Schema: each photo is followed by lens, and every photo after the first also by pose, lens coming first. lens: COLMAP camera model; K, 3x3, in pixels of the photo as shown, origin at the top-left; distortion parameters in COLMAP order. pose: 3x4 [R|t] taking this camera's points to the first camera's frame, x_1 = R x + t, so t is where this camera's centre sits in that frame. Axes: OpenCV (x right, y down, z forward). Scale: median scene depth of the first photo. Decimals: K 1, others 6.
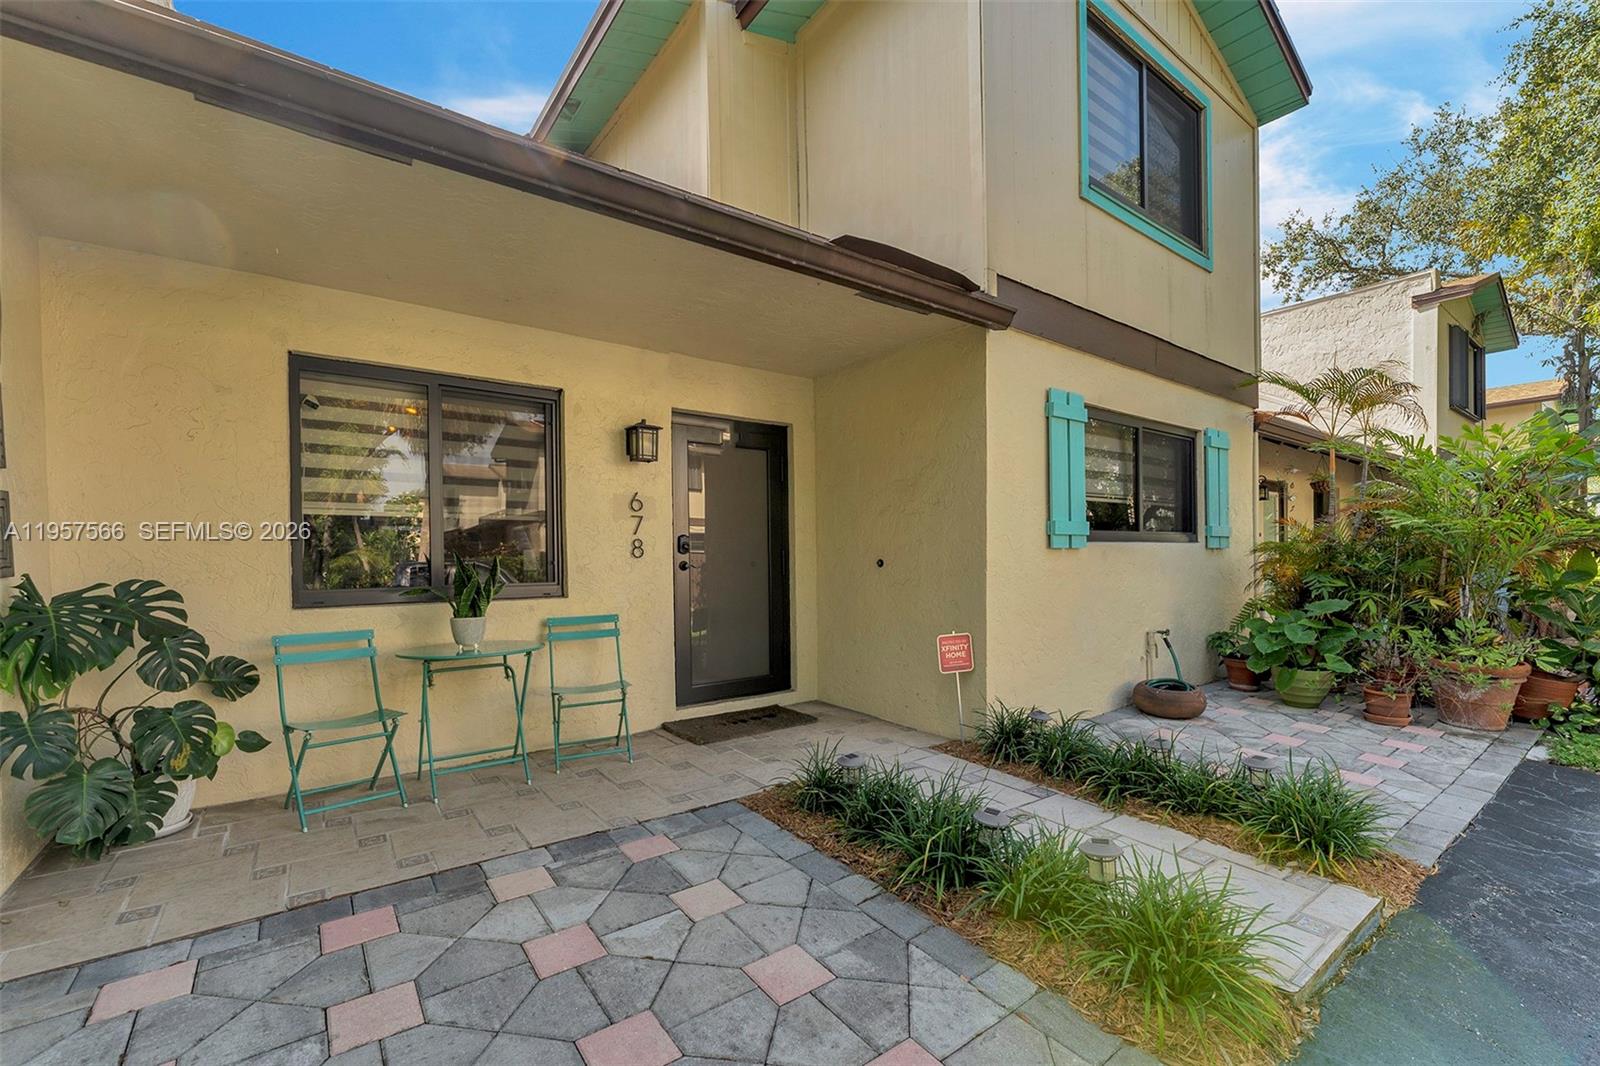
lens RADIAL K [[660.2, 0, 804.3], [0, 660.2, 551.0], [0, 0, 1]] dist [-0.002907, 0.000313]
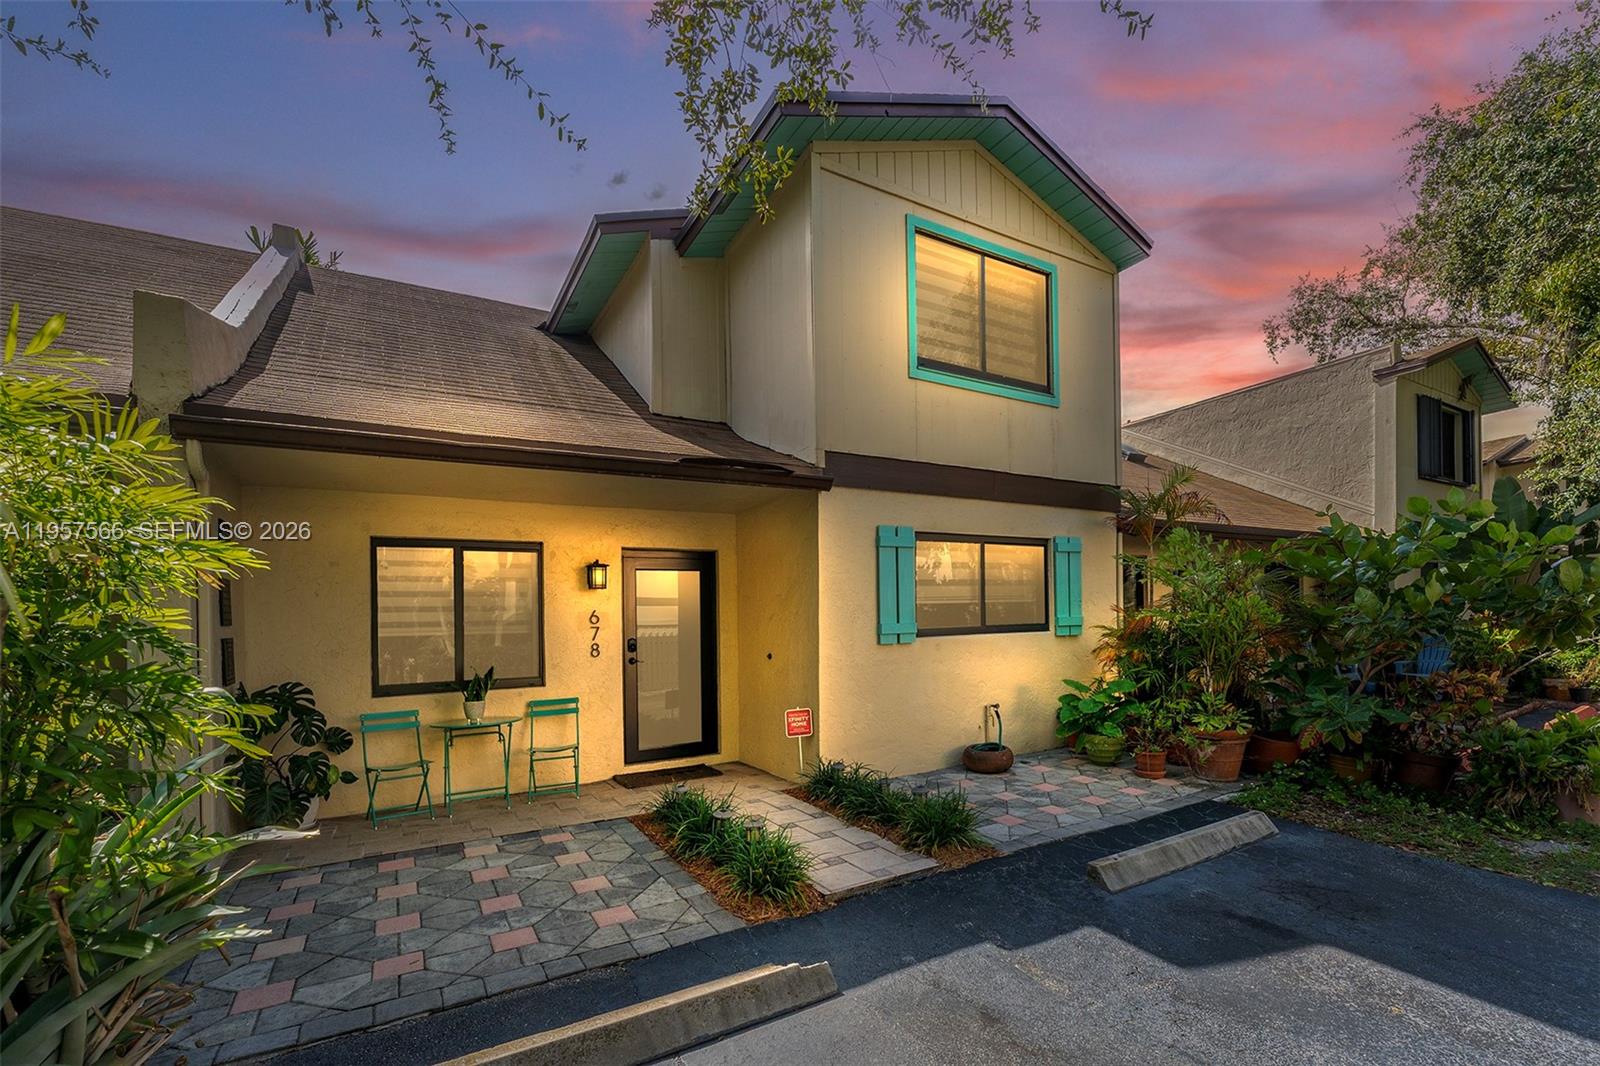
lens RADIAL K [[660.2, 0, 753.2], [0, 660.2, 591.5], [0, 0, 1]] dist [-0.002907, 0.000313]
pose [[0.987801, -0.036787, -0.151314, 0.366422], [0.028561, 0.998012, -0.056186, -0.049225], [0.153080, 0.051178, 0.986888, -0.425332]]
